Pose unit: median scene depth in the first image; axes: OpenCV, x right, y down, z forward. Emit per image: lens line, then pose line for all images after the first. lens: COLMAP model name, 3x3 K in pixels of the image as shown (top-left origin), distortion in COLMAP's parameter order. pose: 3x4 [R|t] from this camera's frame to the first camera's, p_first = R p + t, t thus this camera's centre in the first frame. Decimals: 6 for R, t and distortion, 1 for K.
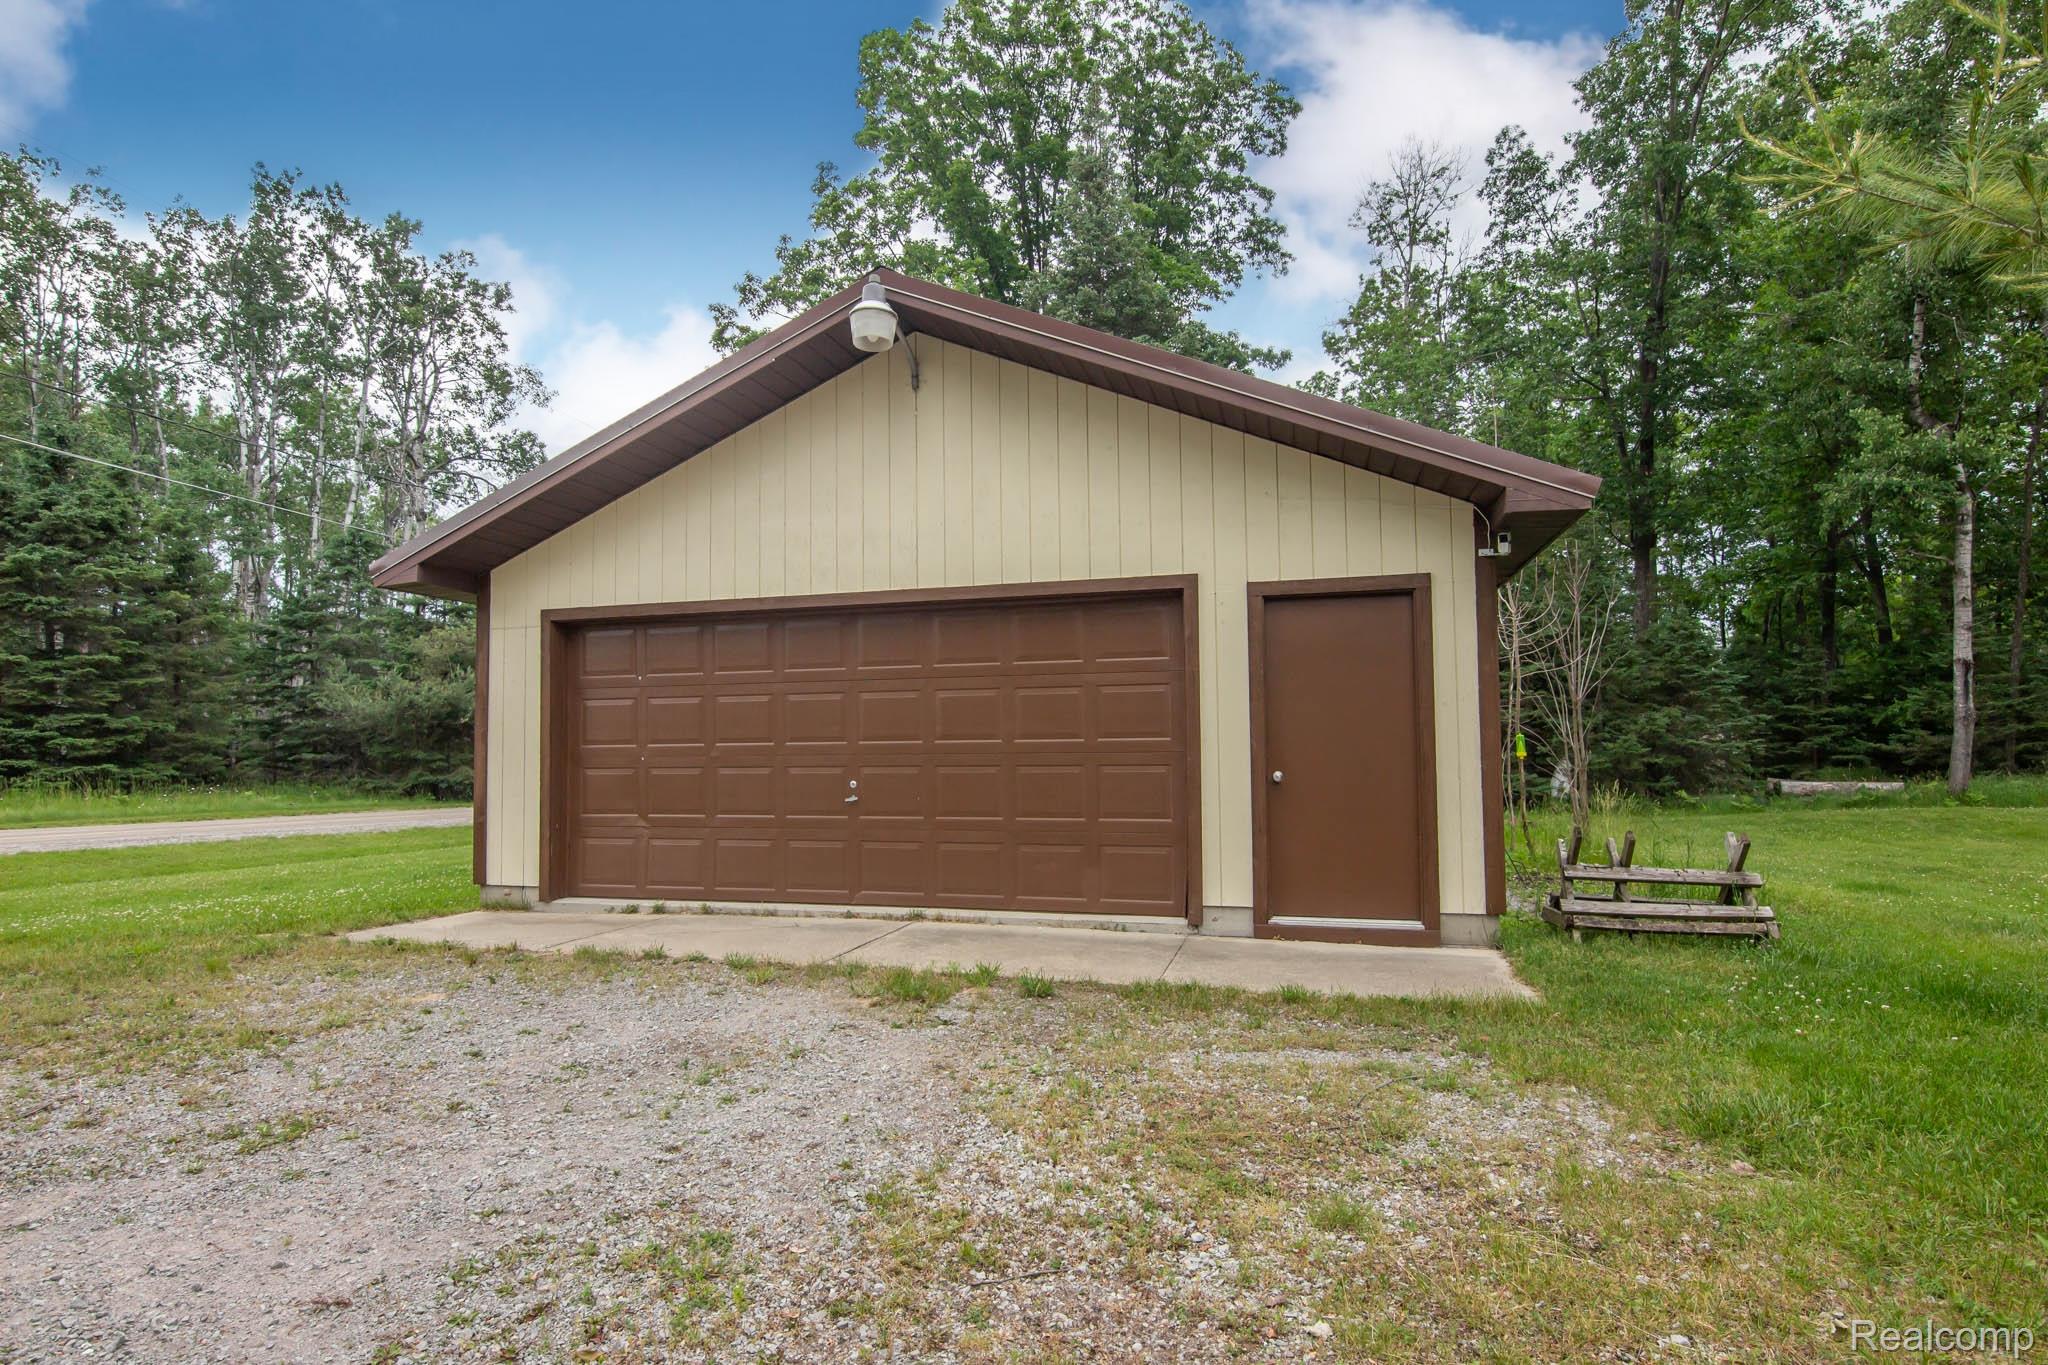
lens RADIAL K [[1081.8, 0, 1024.0], [0, 1081.8, 682.5], [0, 0, 1]] dist [-0.021207, -0.000923]
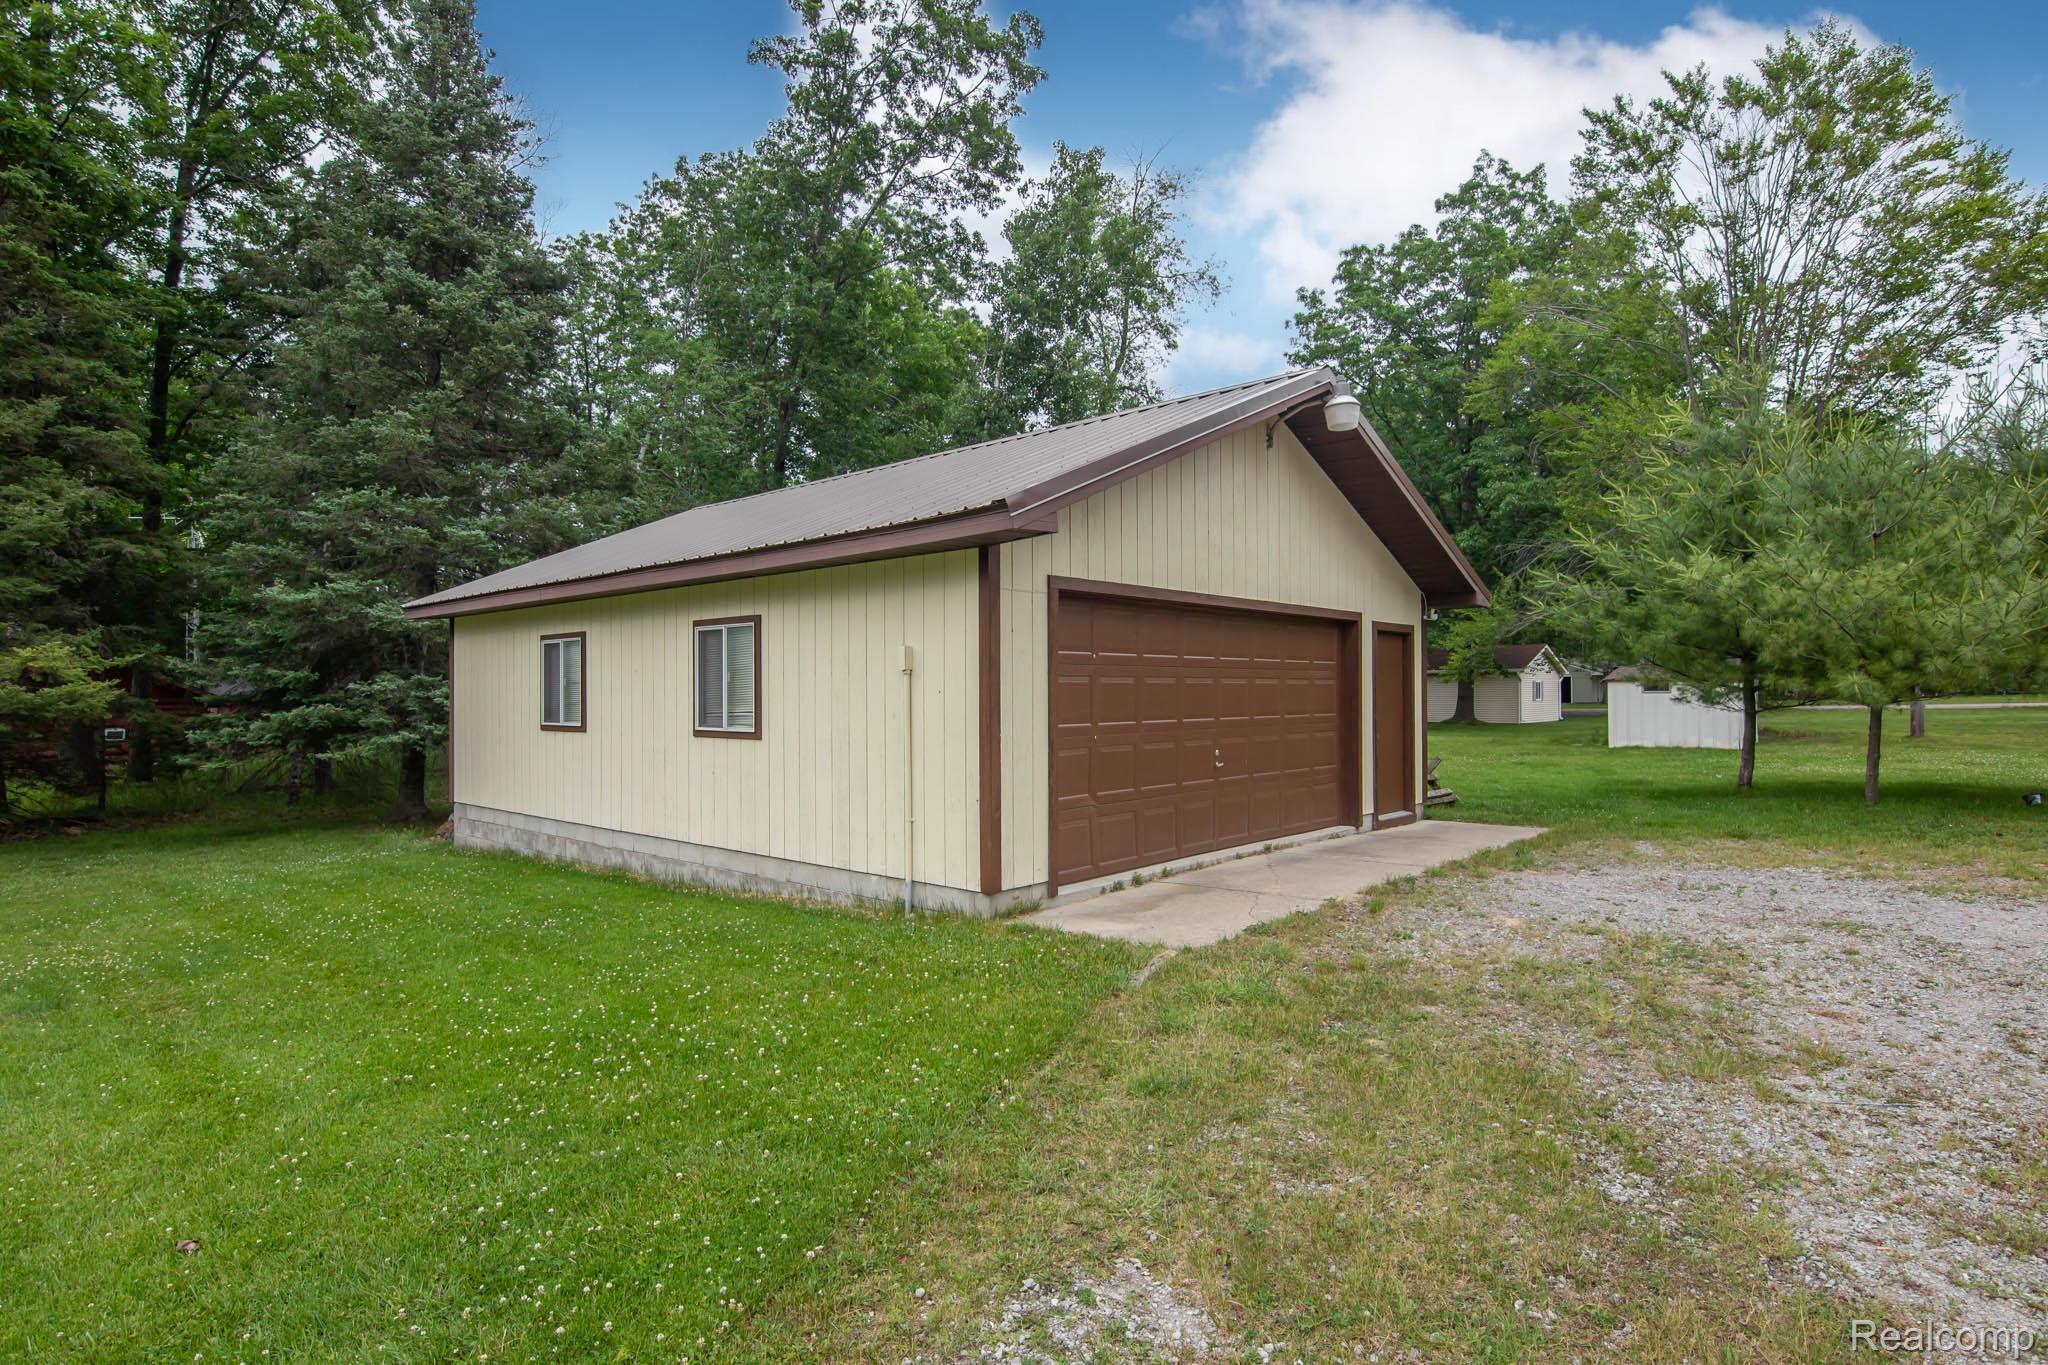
lens RADIAL K [[1081.8, 0, 1024.0], [0, 1081.8, 682.5], [0, 0, 1]] dist [-0.021207, -0.000923]
pose [[0.424925, 0.014237, 0.905116, -1.344790], [-0.058984, 0.998187, 0.011991, 0.012674], [-0.903305, -0.058483, 0.424995, 0.670487]]
